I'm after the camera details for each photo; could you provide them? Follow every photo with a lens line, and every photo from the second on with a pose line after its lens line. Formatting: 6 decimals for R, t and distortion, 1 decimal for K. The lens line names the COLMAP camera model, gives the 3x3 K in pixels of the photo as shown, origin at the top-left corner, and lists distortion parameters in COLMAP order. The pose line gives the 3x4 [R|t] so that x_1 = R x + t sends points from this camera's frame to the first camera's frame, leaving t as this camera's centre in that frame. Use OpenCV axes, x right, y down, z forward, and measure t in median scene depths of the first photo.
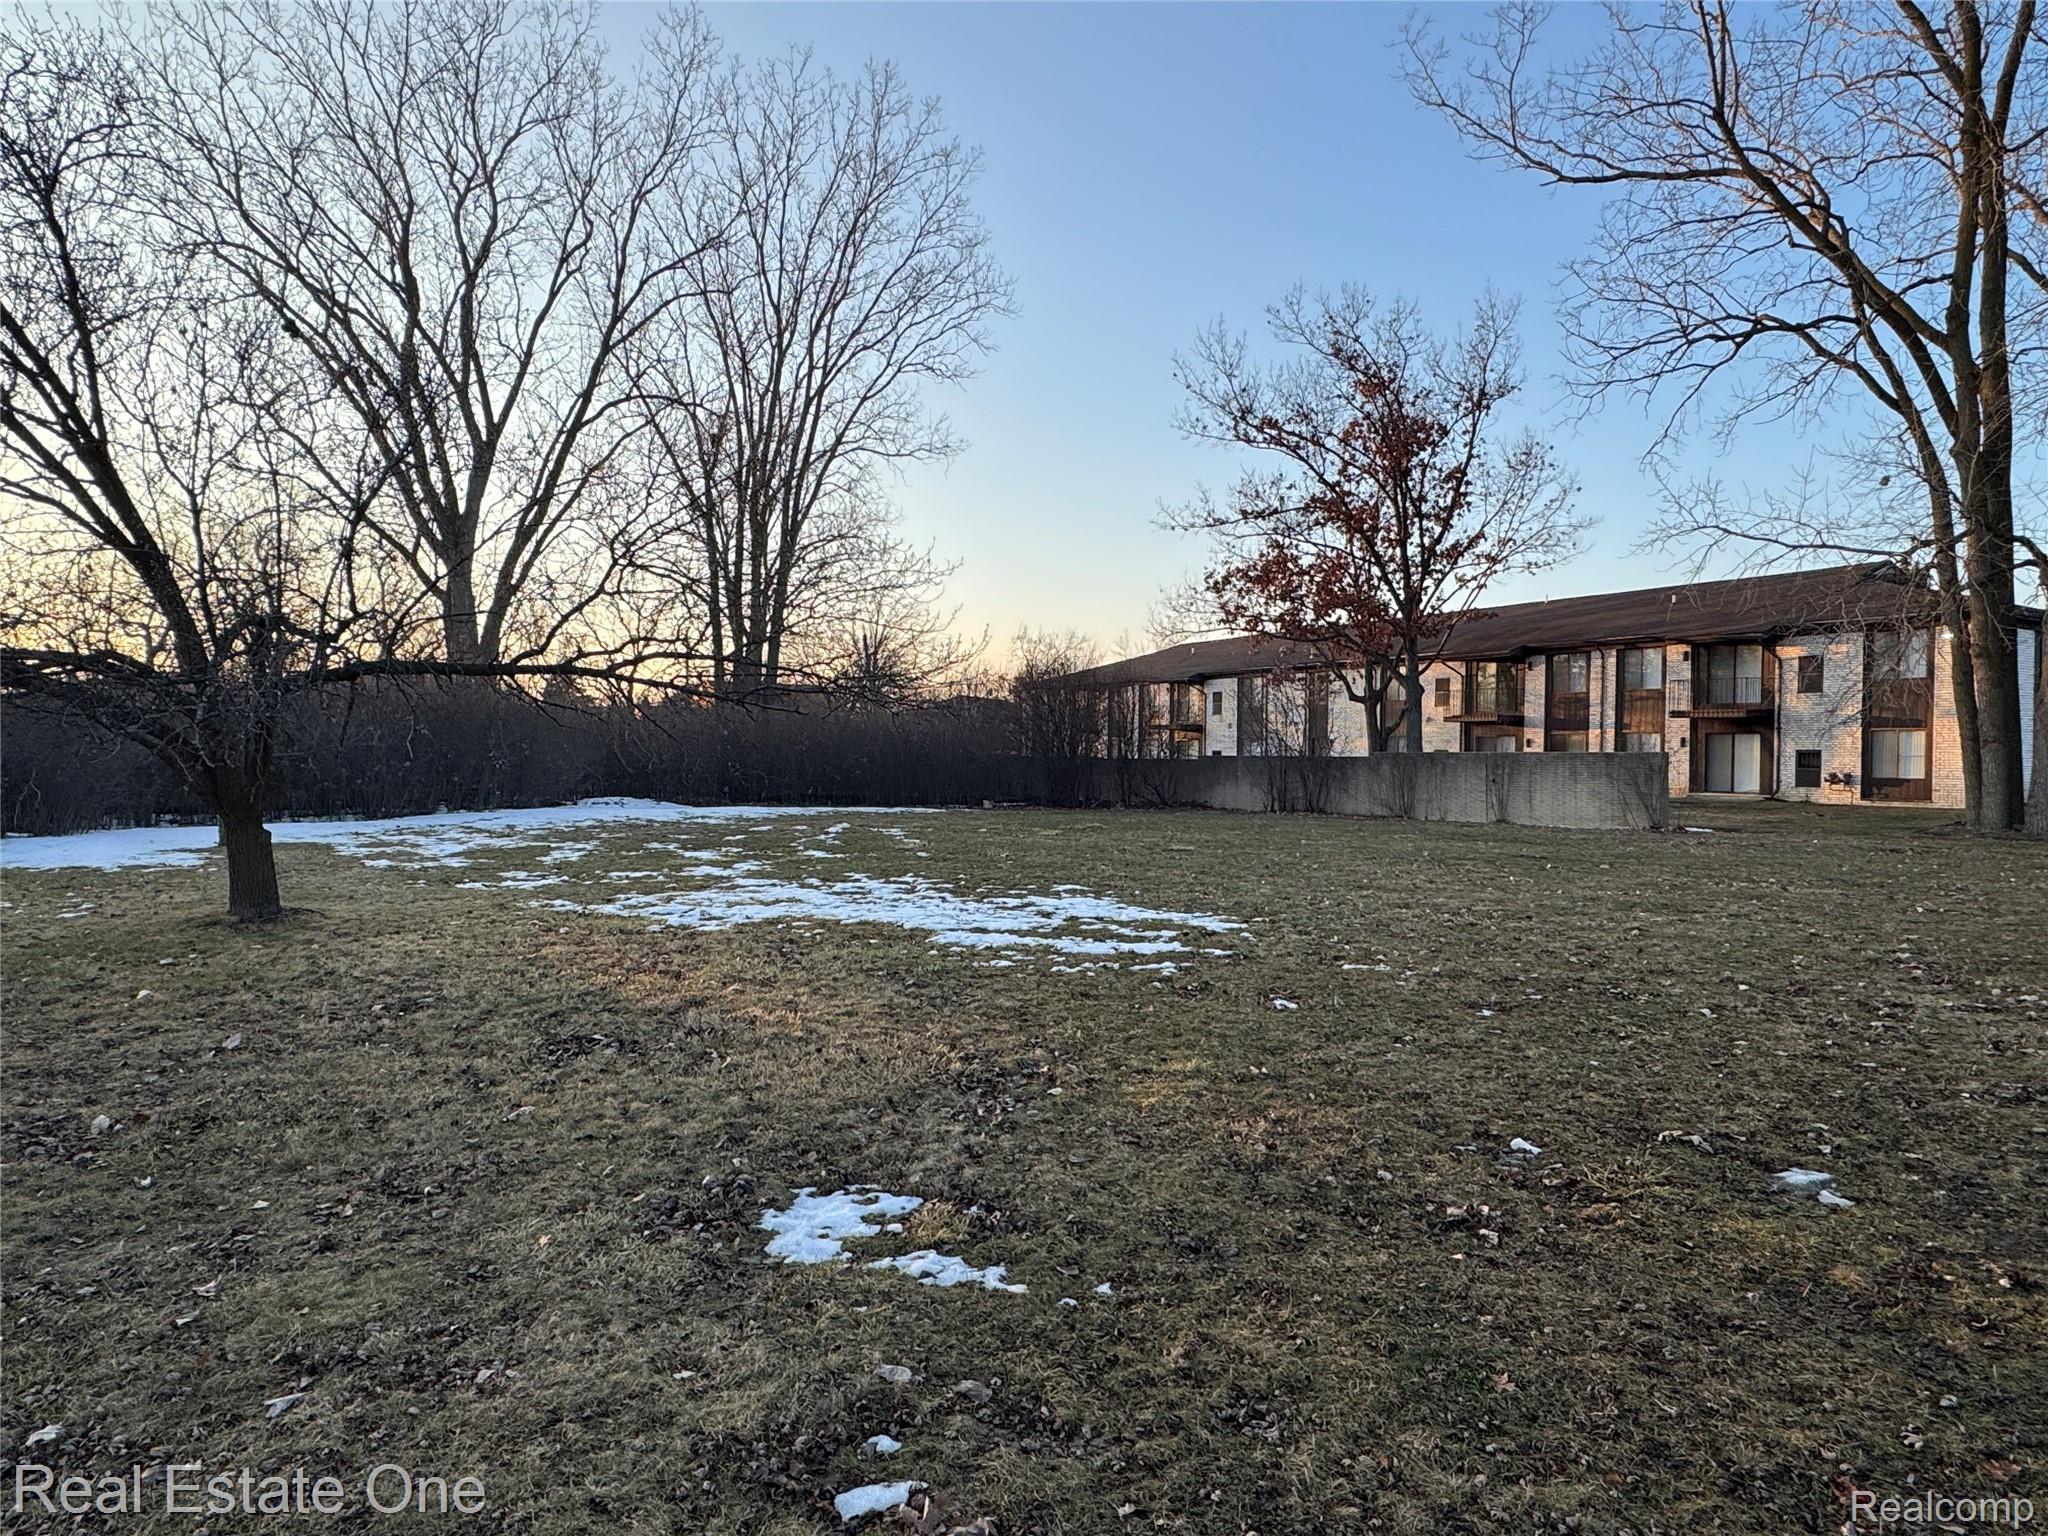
lens RADIAL K [[1280.9, 0, 1024.0], [0, 1280.9, 768.0], [0, 0, 1]] dist [0.002334, -0.002228]
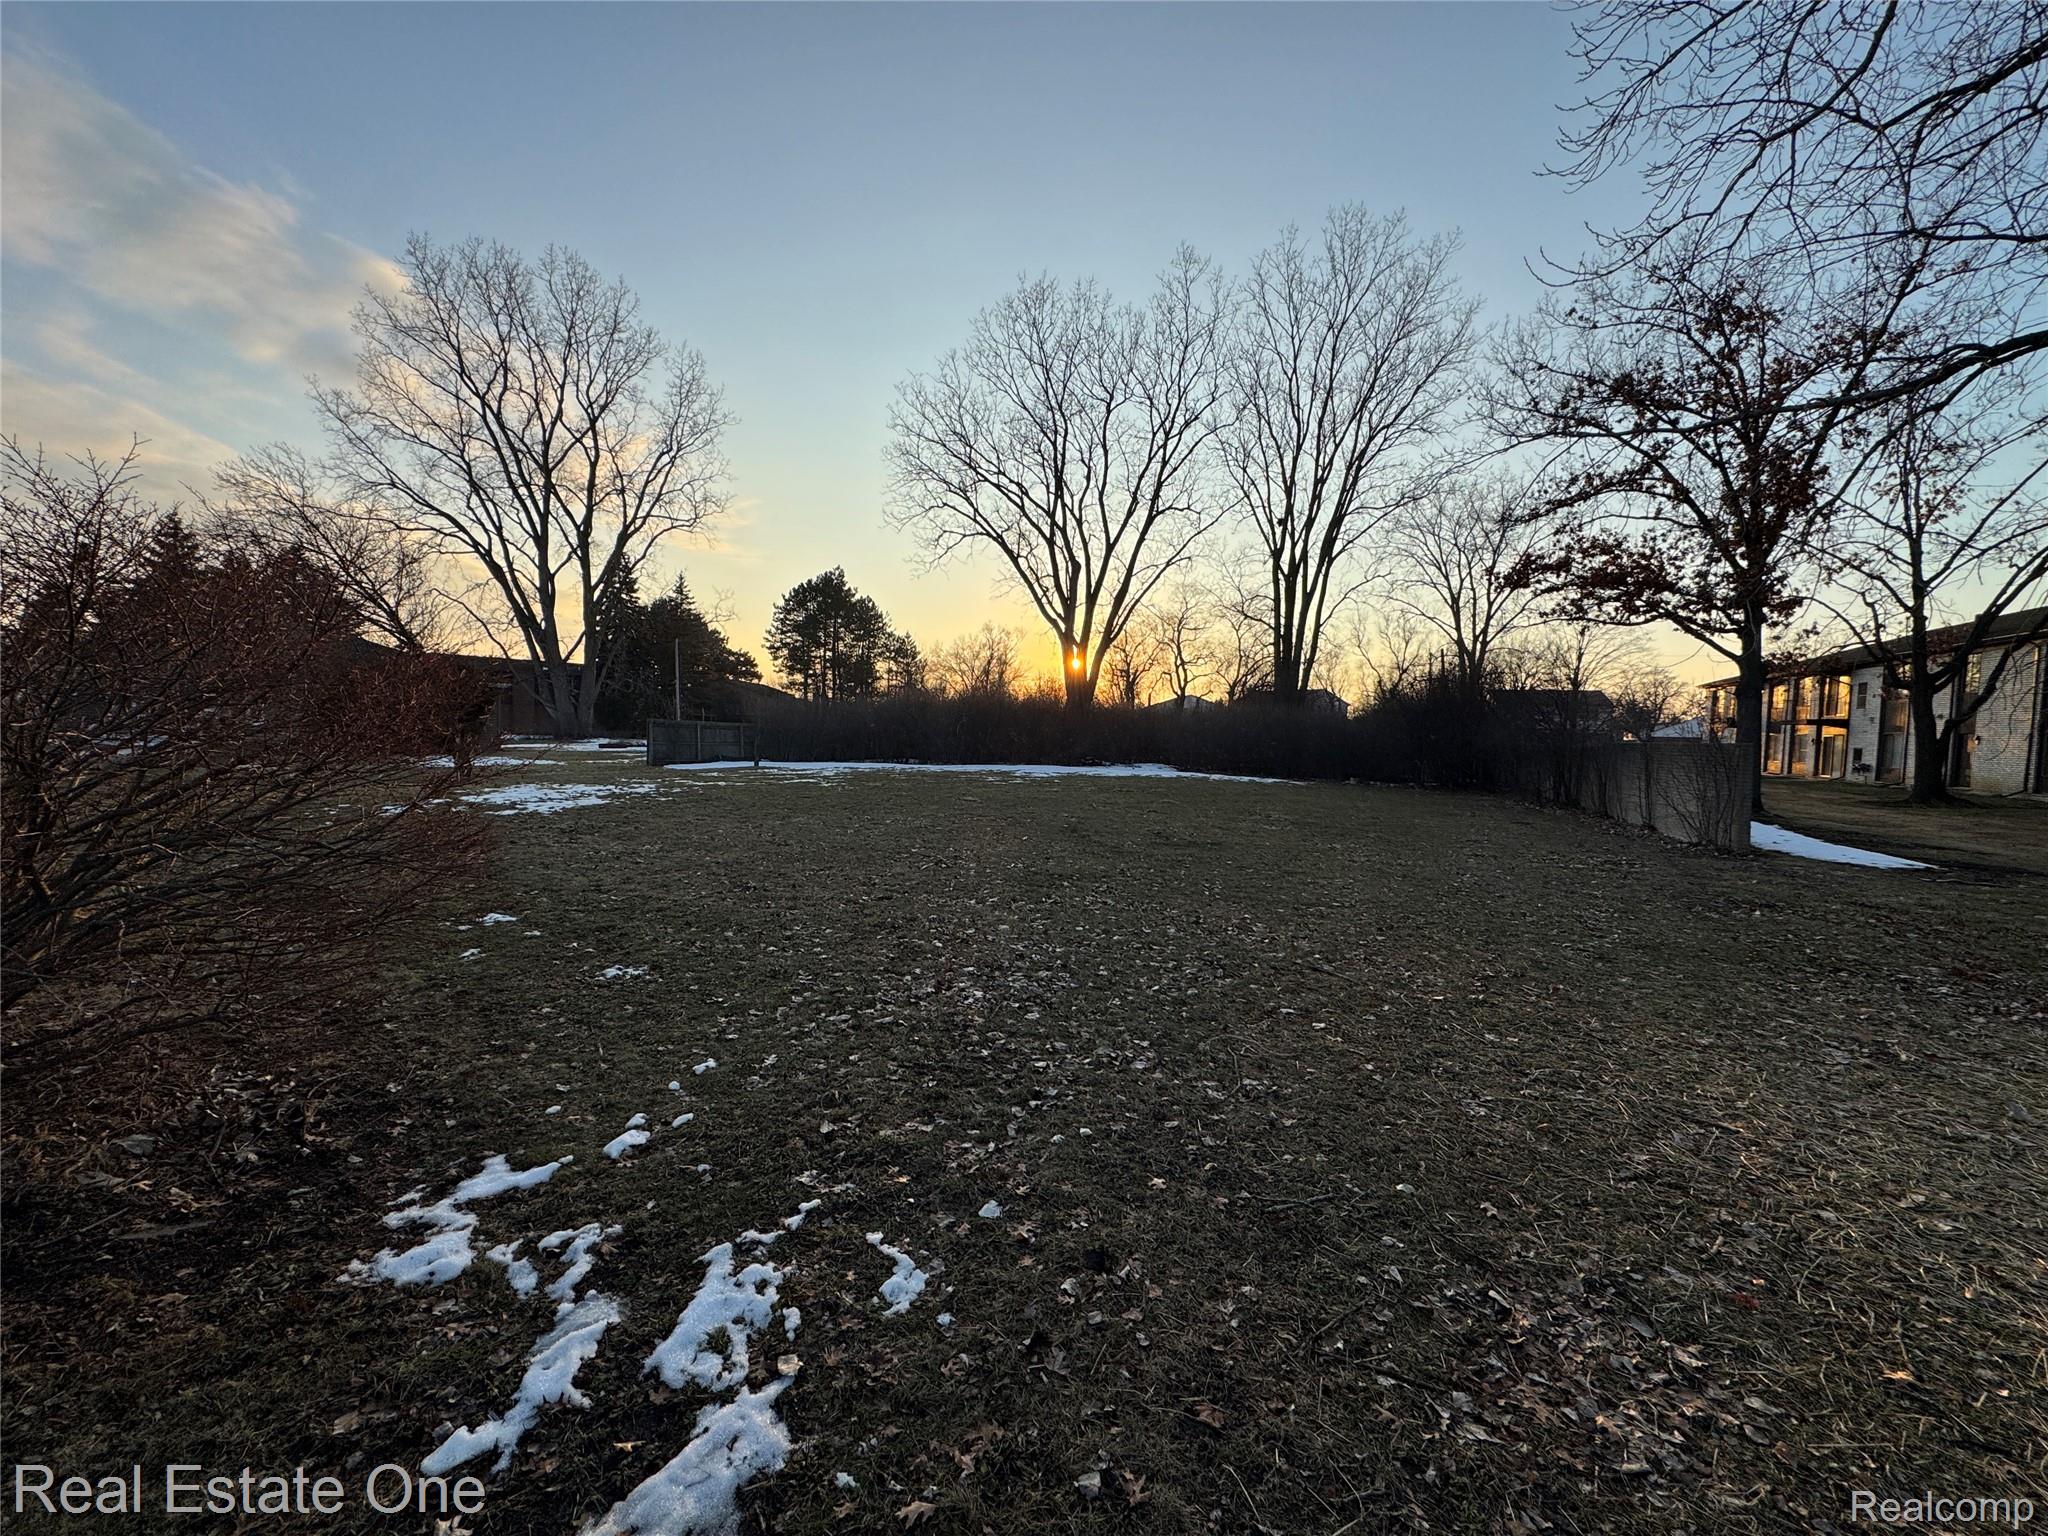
lens RADIAL K [[825.0, 0, 1024.0], [0, 825.0, 768.0], [0, 0, 1]] dist [0.000129, 0.000022]
pose [[0.596208, 0.046672, -0.801473, 0.371863], [-0.029472, 0.998908, 0.036246, -0.002977], [0.802289, 0.002011, 0.596932, 0.227742]]
